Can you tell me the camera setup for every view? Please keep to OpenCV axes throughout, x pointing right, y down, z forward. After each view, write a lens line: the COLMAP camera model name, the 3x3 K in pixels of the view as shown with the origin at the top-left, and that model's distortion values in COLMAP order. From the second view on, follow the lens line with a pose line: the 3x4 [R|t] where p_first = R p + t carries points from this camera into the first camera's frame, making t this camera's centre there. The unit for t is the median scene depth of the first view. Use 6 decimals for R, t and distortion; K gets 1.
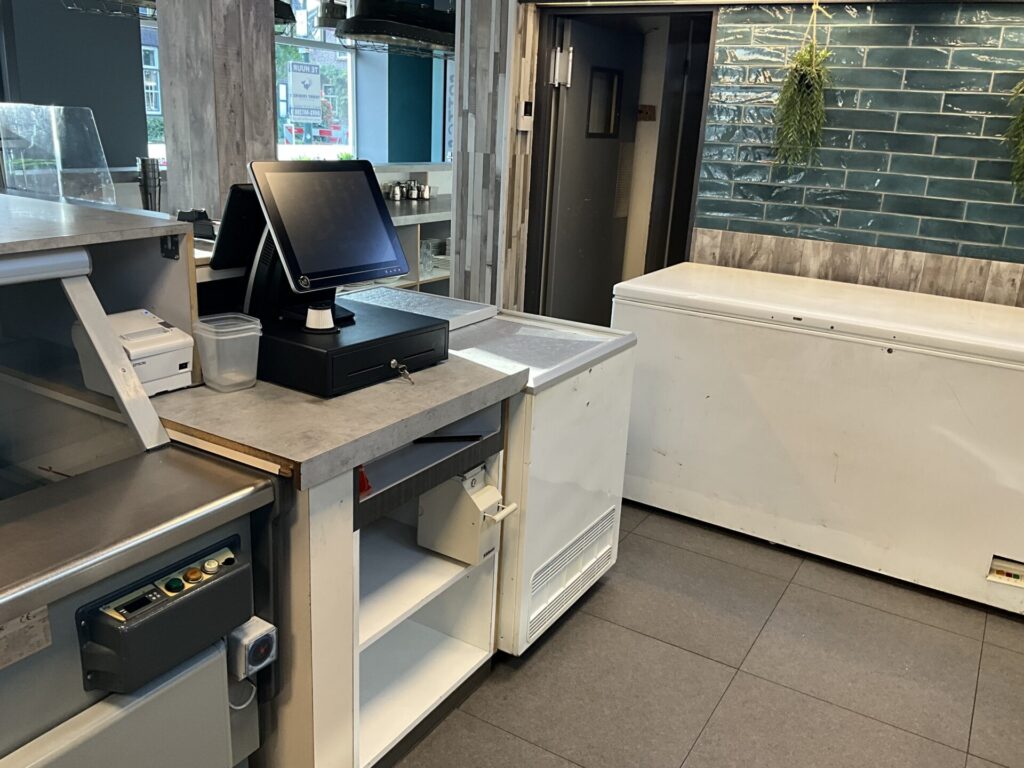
lens RADIAL K [[848.5, 0, 508.7], [0, 848.5, 390.4], [0, 0, 1]] dist [0.067311, -0.134149]
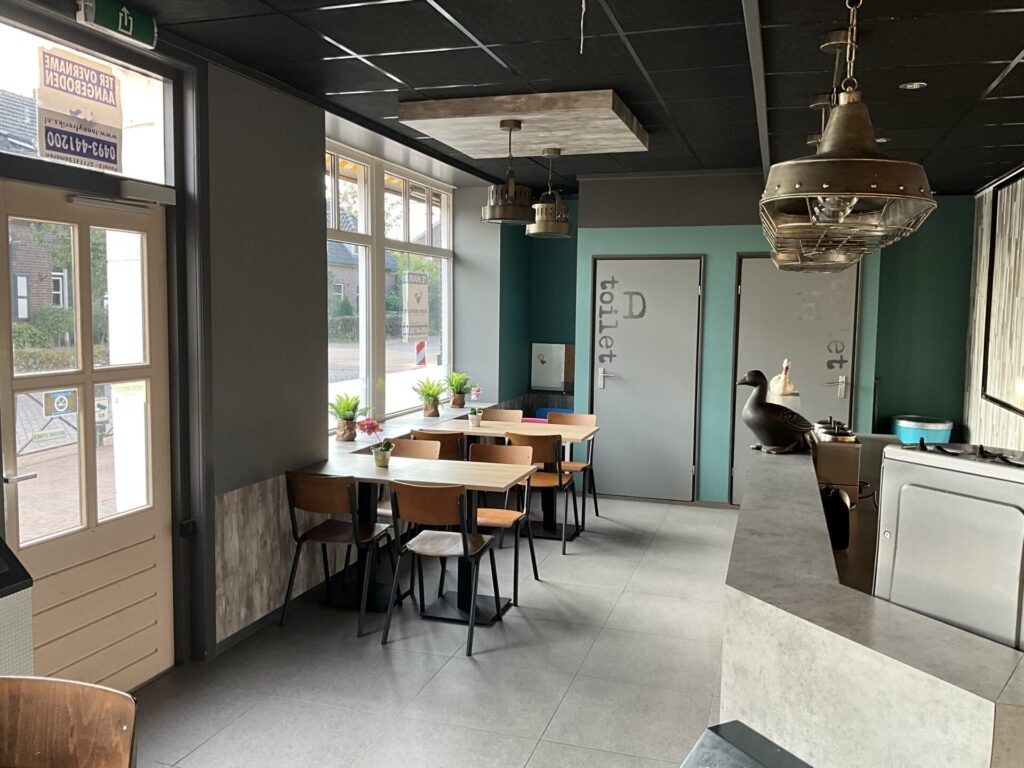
lens RADIAL K [[848.5, 0, 515.5], [0, 848.5, 384.3], [0, 0, 1]] dist [0.067311, -0.134149]
pose [[0.969074, -0.058361, 0.239770, -0.868393], [0.106216, 0.975667, -0.191810, -0.288032], [-0.222741, 0.211345, 0.951693, 0.596444]]
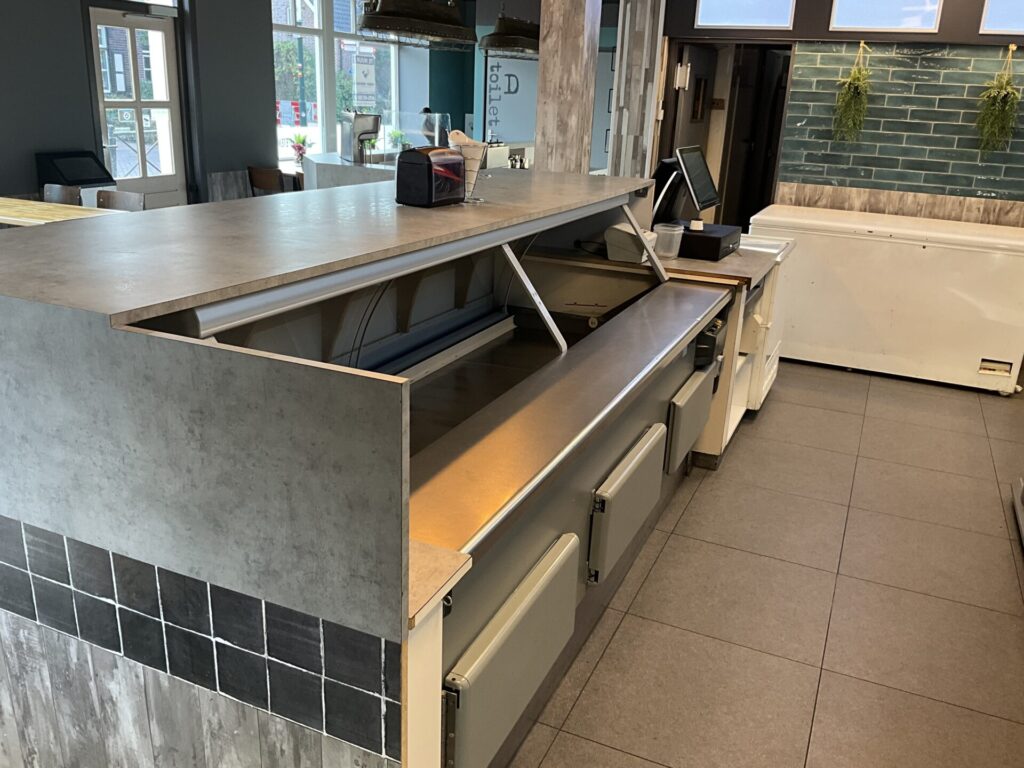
lens RADIAL K [[848.5, 0, 513.3], [0, 848.5, 387.8], [0, 0, 1]] dist [0.067311, -0.134149]
pose [[0.991538, -0.050393, 0.119635, -0.496963], [0.046691, 0.998346, 0.033551, 0.115555], [-0.121128, -0.027681, 0.992251, -0.528648]]
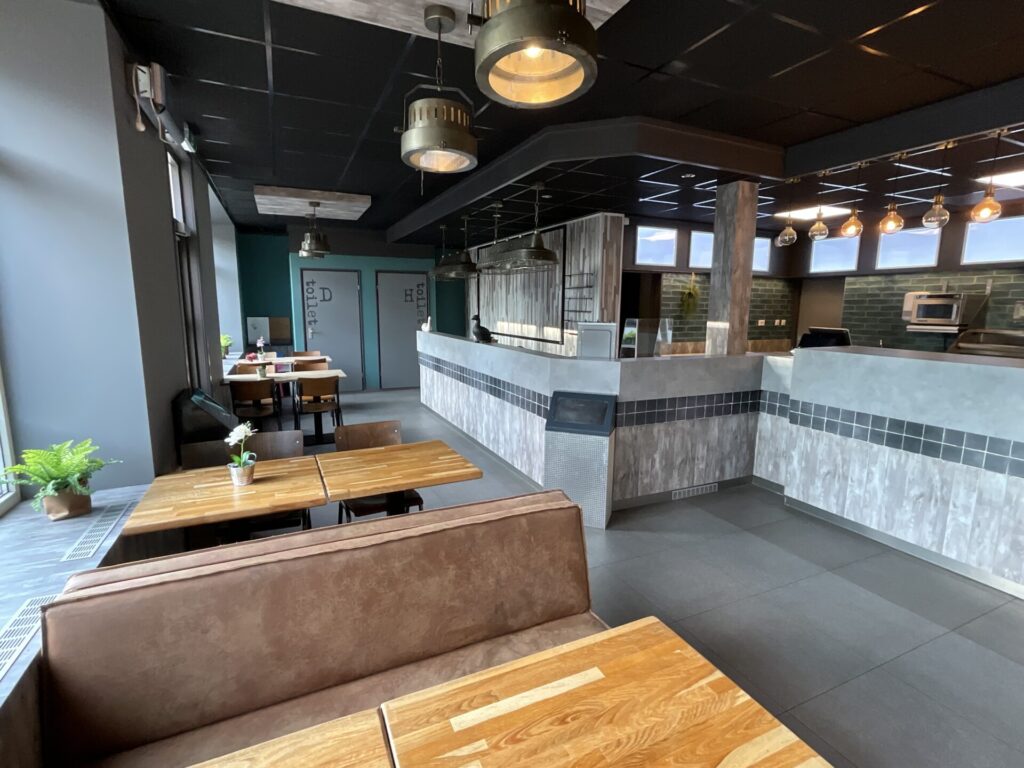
lens RADIAL K [[493.4, 0, 511.8], [0, 493.4, 381.2], [0, 0, 1]] dist [0.001828, -0.000828]
pose [[0.550528, -0.174947, 0.816280, -1.570483], [0.270888, 0.962323, 0.023551, -0.259970], [-0.789645, 0.208155, 0.577176, 0.486420]]
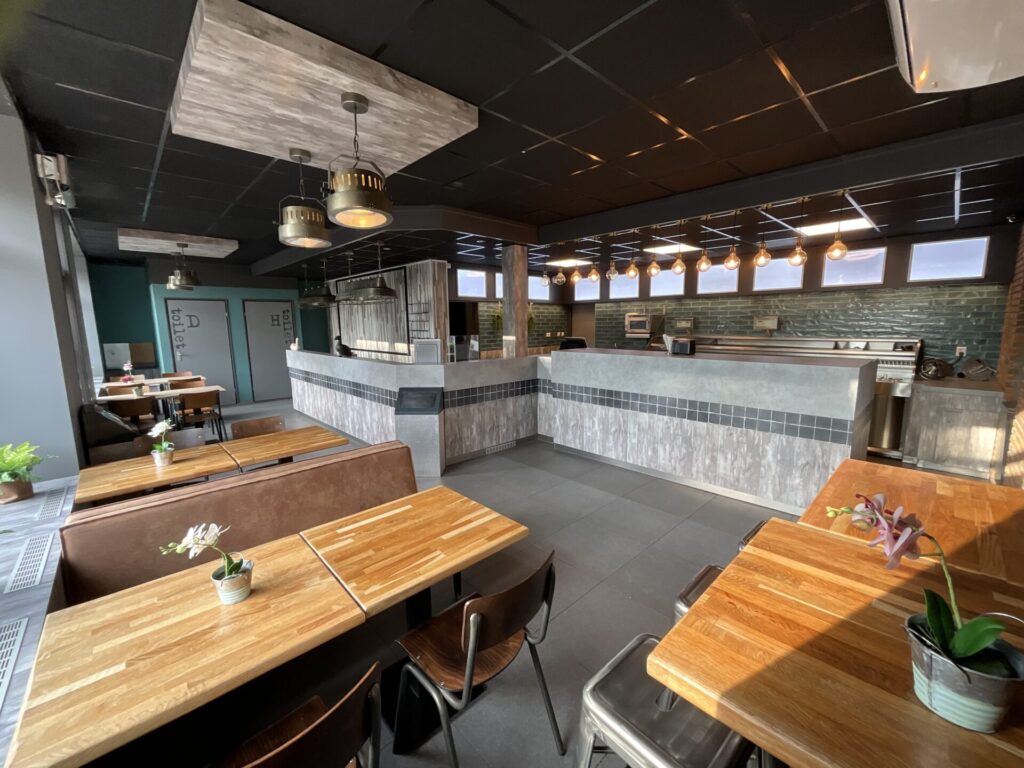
lens RADIAL K [[410.4, 0, 508.6], [0, 410.4, 381.1], [0, 0, 1]] dist [0.000681, 0.001144]
pose [[0.260080, -0.192453, 0.946214, -1.765333], [0.316005, 0.942937, 0.104928, -0.236139], [-0.912414, 0.271718, 0.306055, 0.332444]]
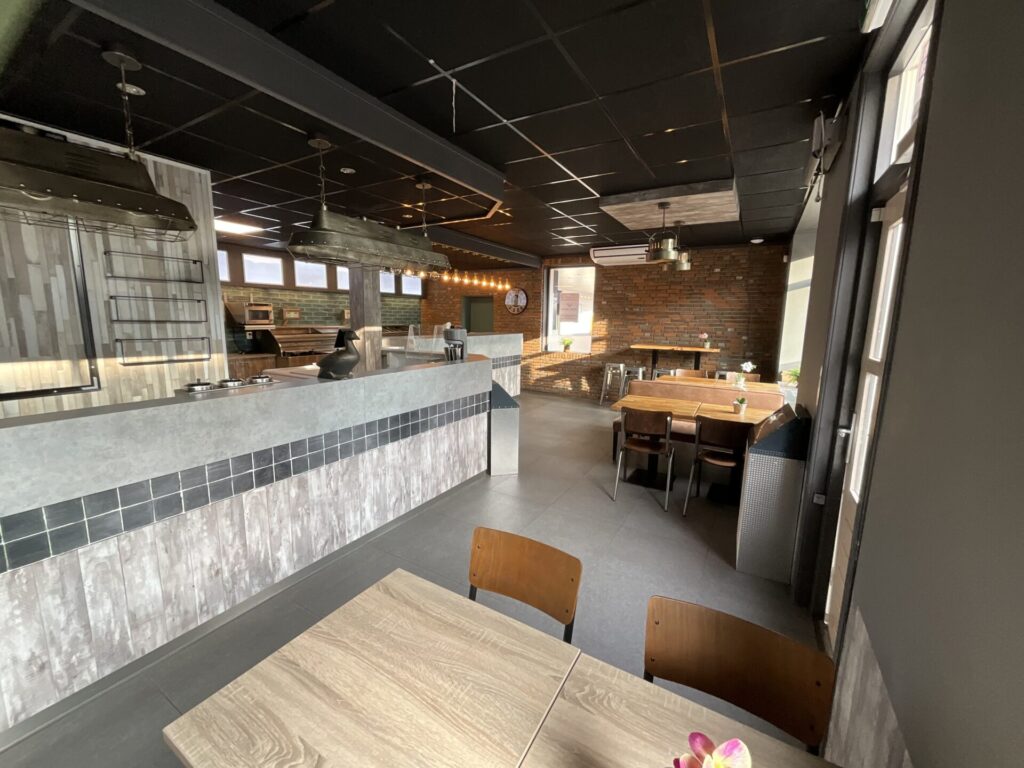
lens RADIAL K [[410.4, 0, 512.6], [0, 410.4, 381.4], [0, 0, 1]] dist [0.000681, 0.001144]
pose [[-0.997457, -0.066133, -0.026573, -0.694703], [-0.071045, 0.892887, 0.444640, -0.691726], [-0.005679, 0.445397, -0.895315, 2.005479]]
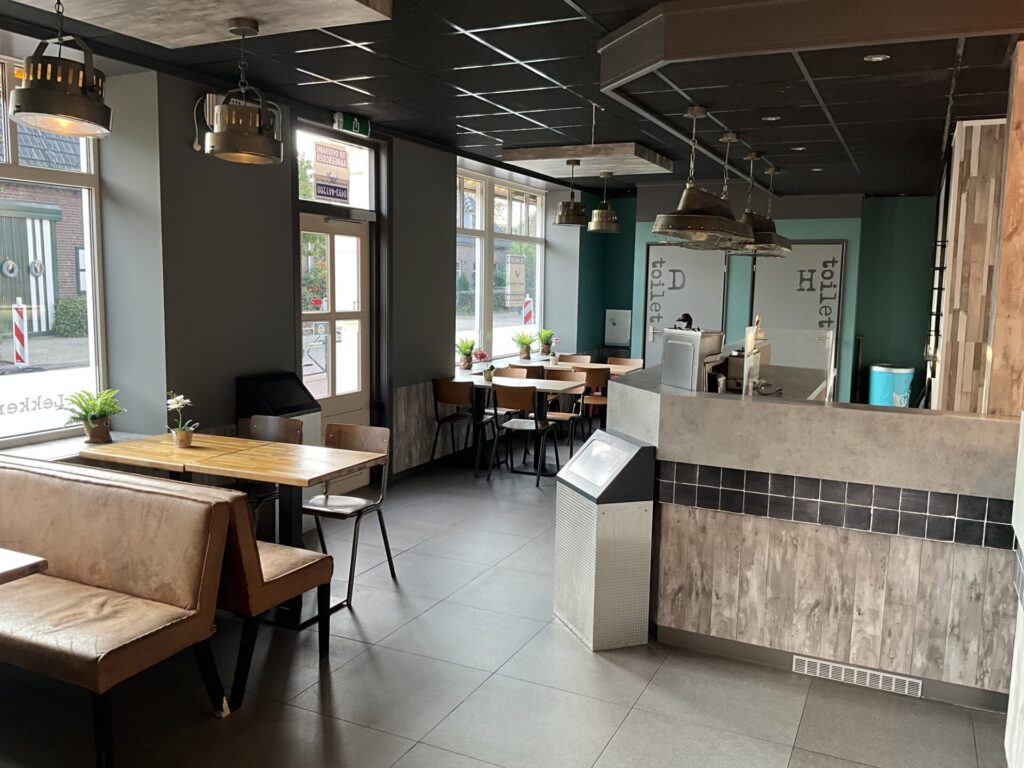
lens RADIAL K [[848.5, 0, 512.8], [0, 848.5, 385.6], [0, 0, 1]] dist [0.067311, -0.134149]
pose [[0.993349, -0.046080, 0.105521, -0.923126], [0.064200, 0.982410, -0.175353, -0.051799], [-0.095585, 0.180961, 0.978834, -0.137704]]
